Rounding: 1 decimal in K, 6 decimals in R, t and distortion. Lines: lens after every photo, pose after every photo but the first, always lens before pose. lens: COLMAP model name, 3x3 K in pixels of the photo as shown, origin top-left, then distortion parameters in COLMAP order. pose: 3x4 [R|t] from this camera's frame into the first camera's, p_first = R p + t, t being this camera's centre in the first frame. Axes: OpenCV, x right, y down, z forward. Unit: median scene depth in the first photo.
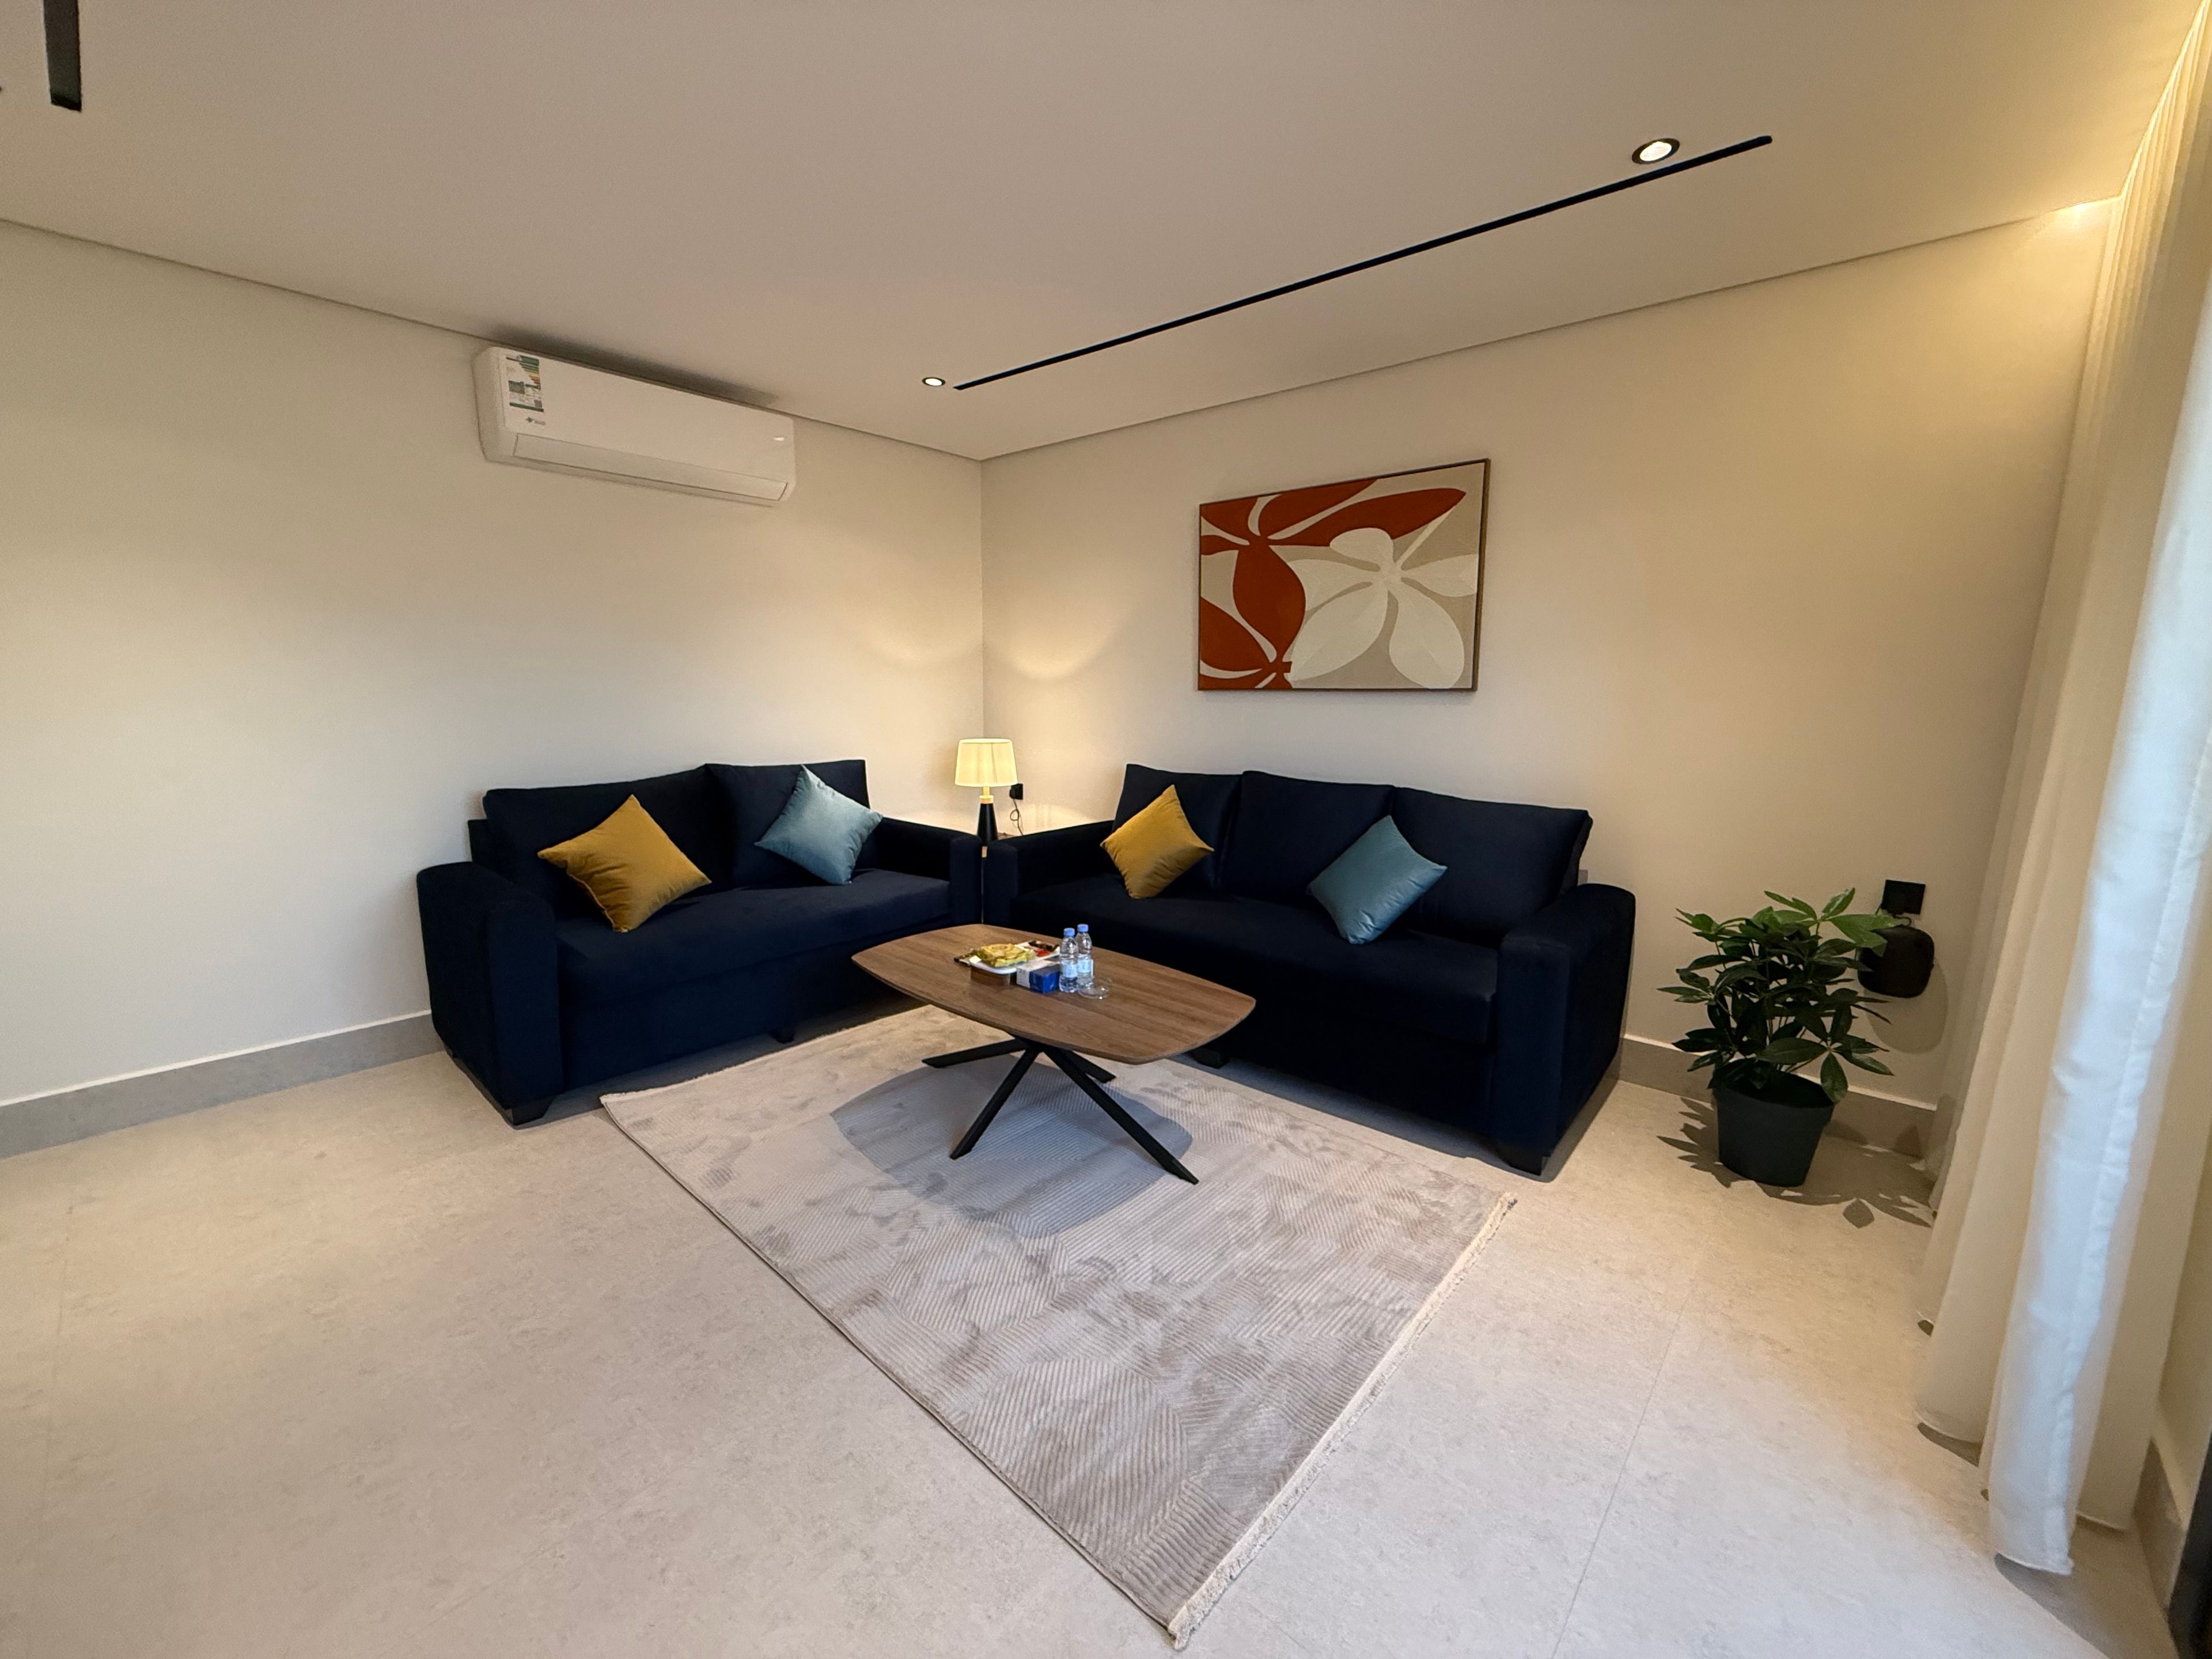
lens RADIAL K [[870.1, 0, 1098.7], [0, 870.1, 839.8], [0, 0, 1]] dist [-0.018807, -0.000023]
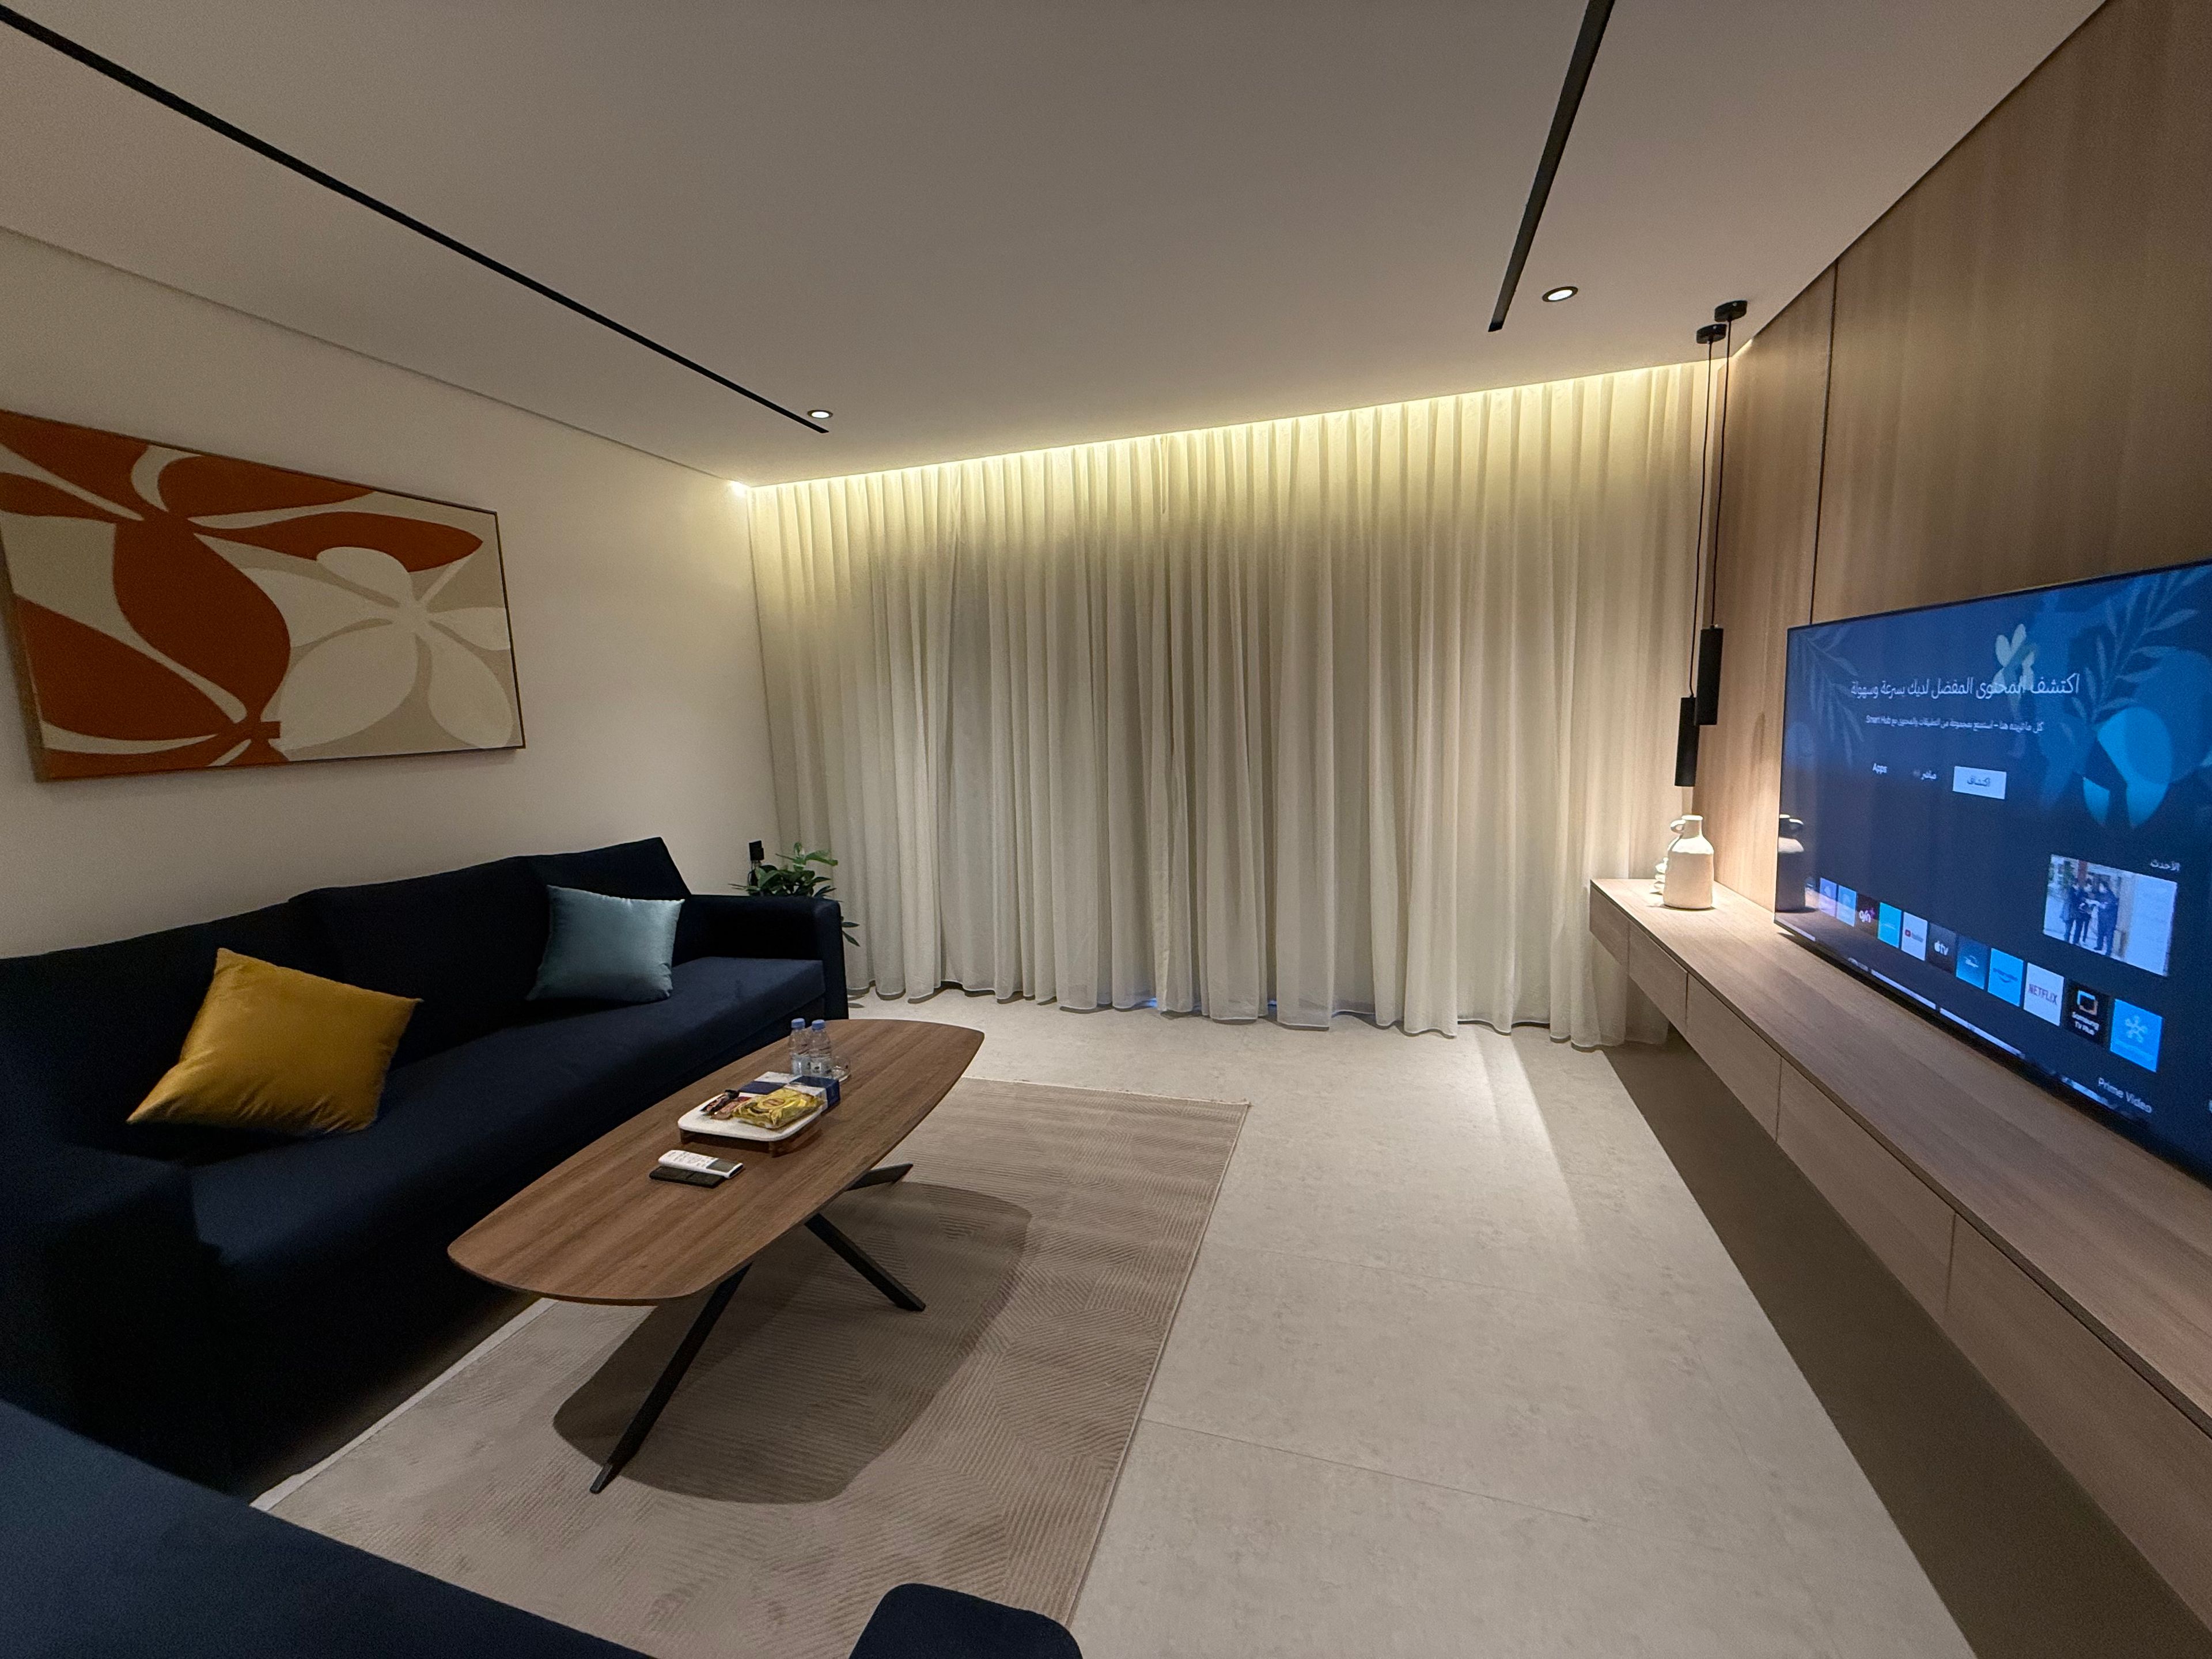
lens RADIAL K [[882.9, 0, 1107.8], [0, 882.9, 834.2], [0, 0, 1]] dist [0.000566, -0.000450]
pose [[-0.433445, -0.119622, 0.893205, -0.654795], [0.187606, 0.957458, 0.219266, -0.152518], [-0.881436, 0.262610, -0.392564, 0.731744]]
